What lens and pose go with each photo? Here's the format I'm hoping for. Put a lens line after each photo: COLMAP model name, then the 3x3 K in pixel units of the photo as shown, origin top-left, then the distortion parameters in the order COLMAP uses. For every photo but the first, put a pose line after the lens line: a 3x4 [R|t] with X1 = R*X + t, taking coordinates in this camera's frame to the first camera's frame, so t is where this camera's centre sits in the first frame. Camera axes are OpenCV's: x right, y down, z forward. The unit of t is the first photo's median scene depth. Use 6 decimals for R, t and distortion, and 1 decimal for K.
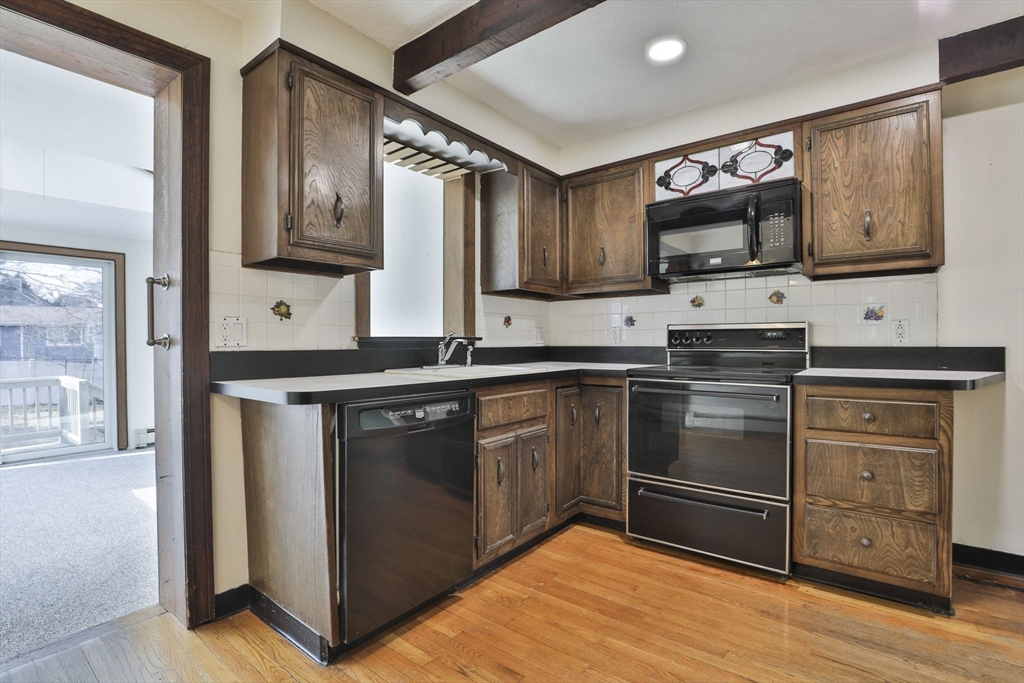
lens RADIAL K [[488.9, 0, 508.4], [0, 488.9, 346.1], [0, 0, 1]] dist [-0.025398, 0.003494]
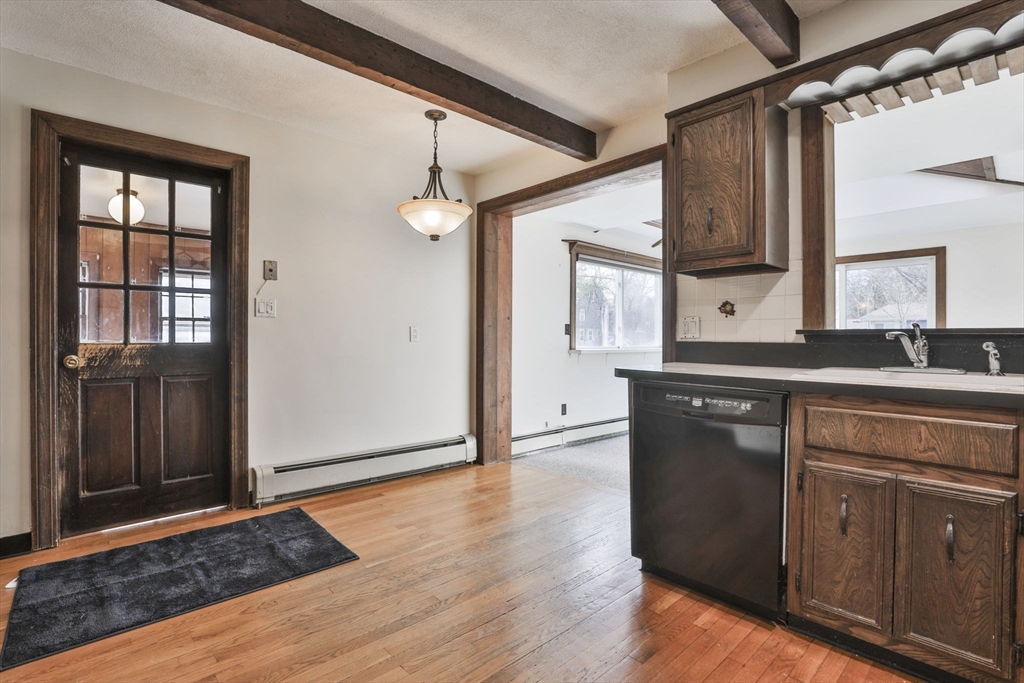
lens RADIAL K [[476.2, 0, 509.2], [0, 476.2, 341.7], [0, 0, 1]] dist [-0.027339, 0.001469]
pose [[-0.150243, 0.016329, -0.988514, 0.748270], [-0.009698, 0.999791, 0.017989, -0.007506], [0.988601, 0.012290, -0.150054, 0.617590]]
